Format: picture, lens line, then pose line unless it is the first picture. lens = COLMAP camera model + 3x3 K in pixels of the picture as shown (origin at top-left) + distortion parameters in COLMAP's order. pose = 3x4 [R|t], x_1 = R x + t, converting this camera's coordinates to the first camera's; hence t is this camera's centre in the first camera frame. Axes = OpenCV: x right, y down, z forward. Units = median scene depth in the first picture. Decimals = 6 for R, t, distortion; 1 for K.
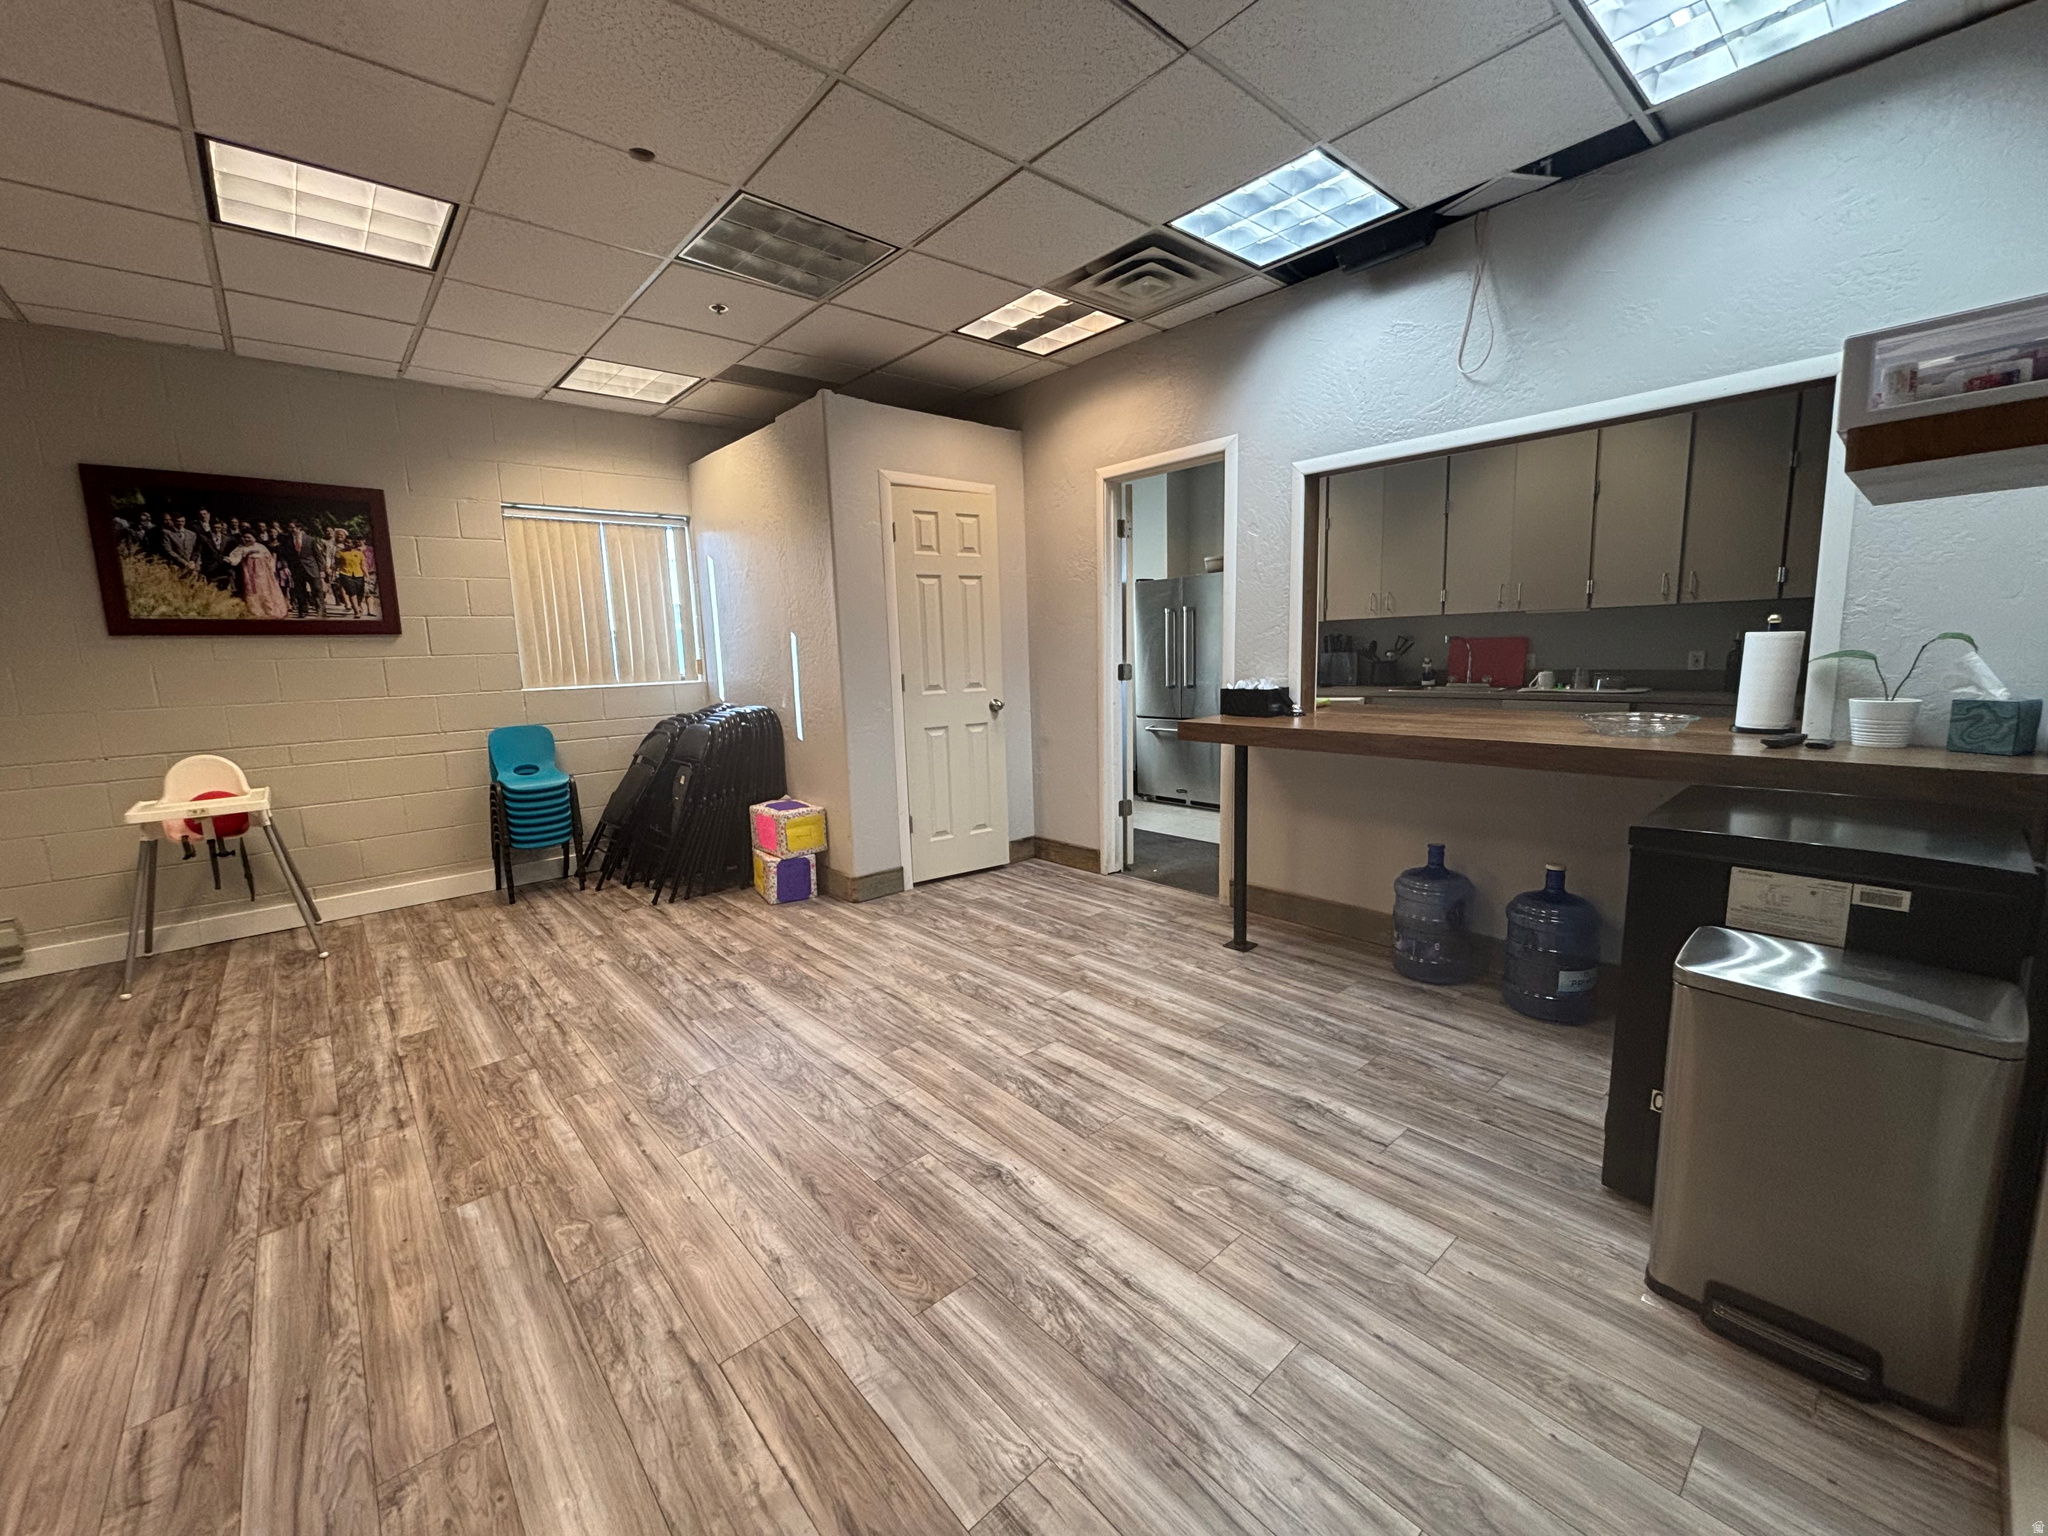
lens RADIAL K [[822.9, 0, 1030.0], [0, 822.9, 765.2], [0, 0, 1]] dist [-0.011638, 0.003735]
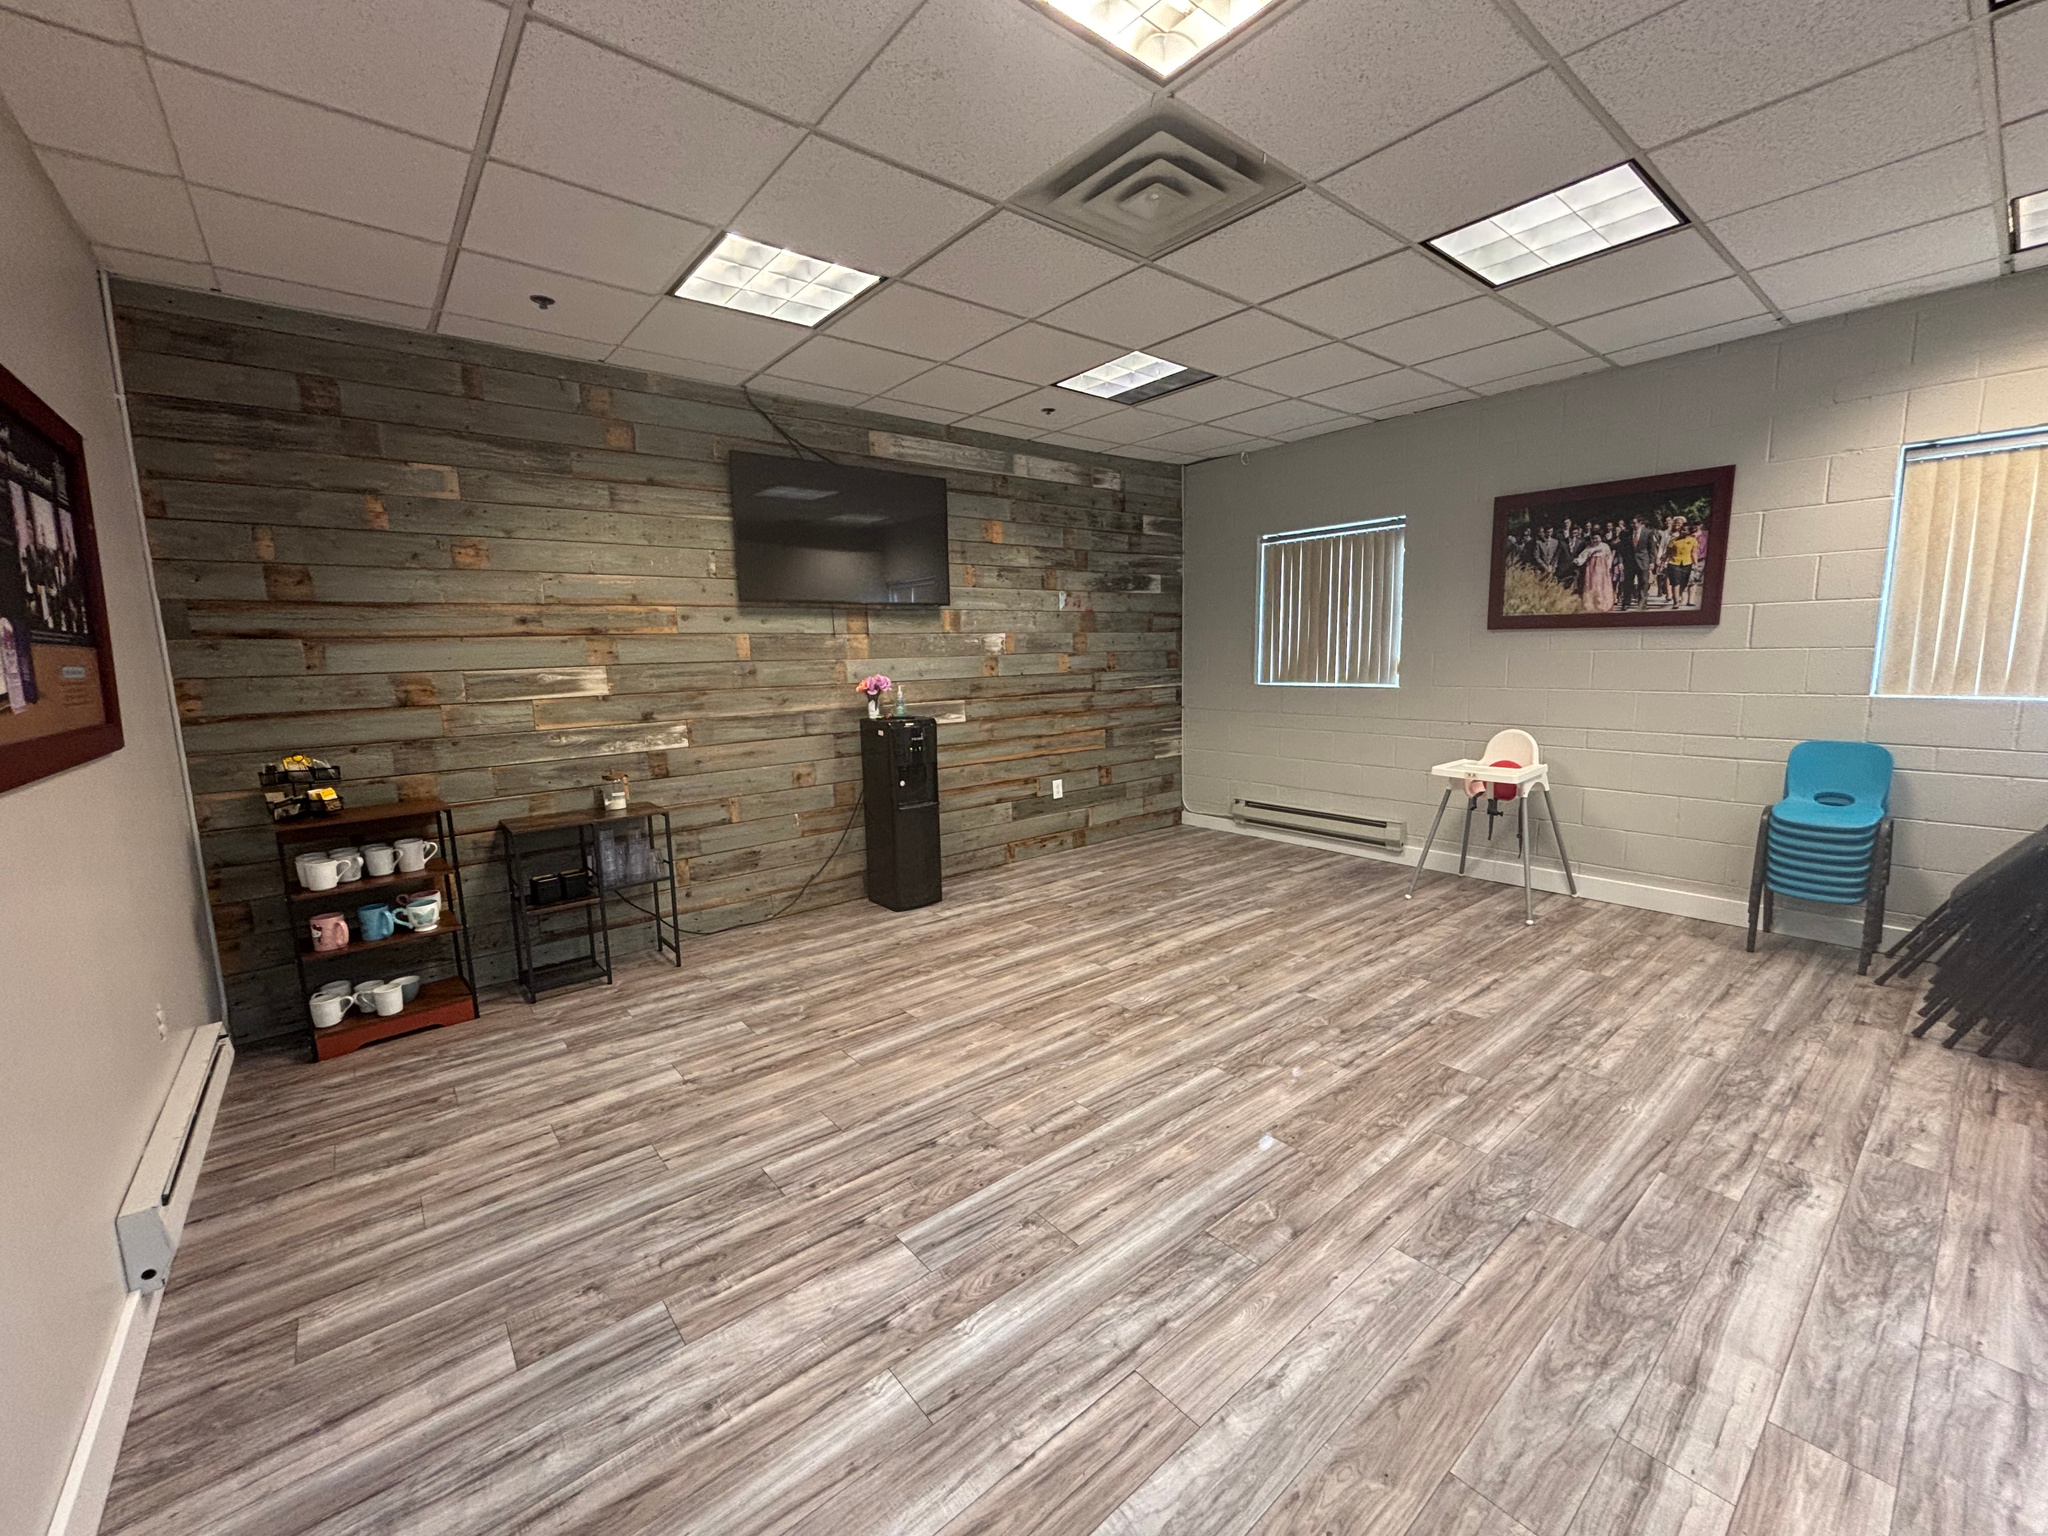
lens RADIAL K [[822.9, 0, 1014.5], [0, 822.9, 765.1], [0, 0, 1]] dist [-0.011638, 0.003735]
pose [[-0.048376, 0.168948, -0.984437, 0.246858], [-0.119379, 0.977548, 0.173632, -0.093756], [0.991670, 0.125920, -0.027121, 0.349030]]
